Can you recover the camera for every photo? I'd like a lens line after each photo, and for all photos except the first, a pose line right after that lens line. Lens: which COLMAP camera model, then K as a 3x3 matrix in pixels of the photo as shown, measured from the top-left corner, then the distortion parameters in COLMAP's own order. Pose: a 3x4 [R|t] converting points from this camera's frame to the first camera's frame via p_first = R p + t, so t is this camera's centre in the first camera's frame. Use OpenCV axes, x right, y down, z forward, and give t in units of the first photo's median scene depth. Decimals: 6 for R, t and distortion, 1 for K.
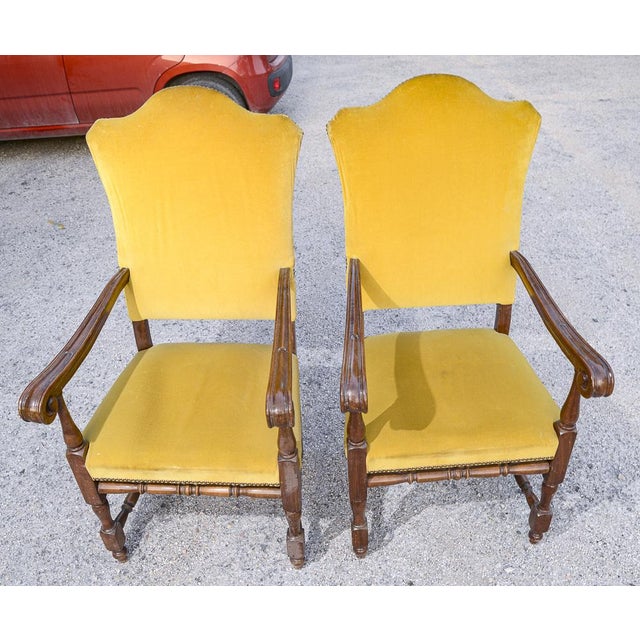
lens RADIAL K [[521.1, 0, 346.7], [0, 521.1, 319.8], [0, 0, 1]] dist [-0.069659, 0.000760]
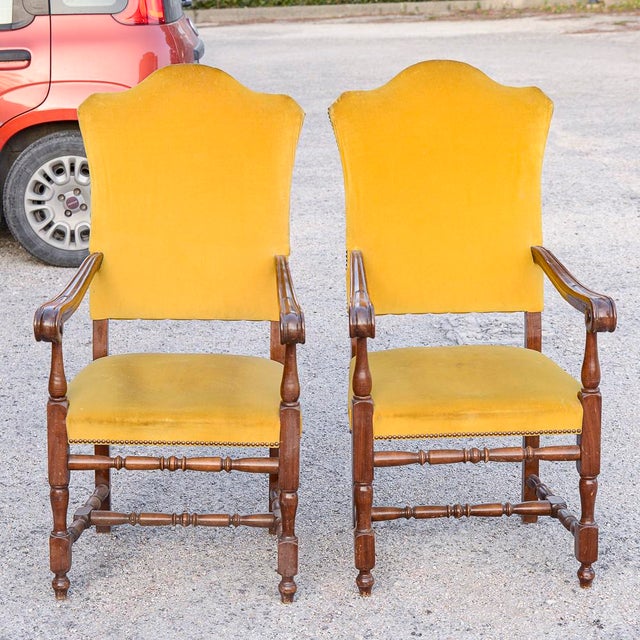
lens RADIAL K [[1514.1, 0, 320.0], [0, 1514.1, 320.0], [0, 0, 1]] dist [0.052920, 0.276713]
pose [[0.999689, 0.014106, 0.020558, -0.109622], [-0.005526, 0.929414, -0.368998, 1.051397], [-0.024312, 0.368769, 0.929203, -1.508804]]
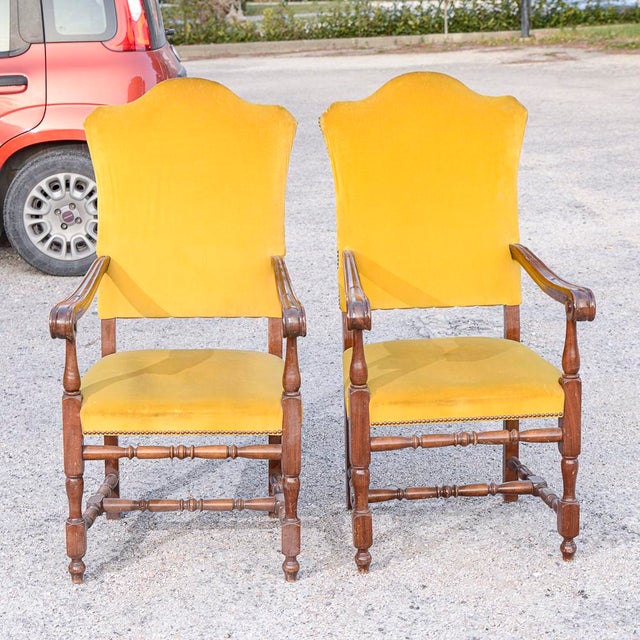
lens RADIAL K [[1363.7, 0, 320.0], [0, 1363.7, 320.0], [0, 0, 1]] dist [0.074878, 0.053698]
pose [[0.998735, -0.002686, 0.050204, -0.177741], [0.021278, 0.927315, -0.373677, 1.034067], [-0.045551, 0.374272, 0.926199, -1.401273]]
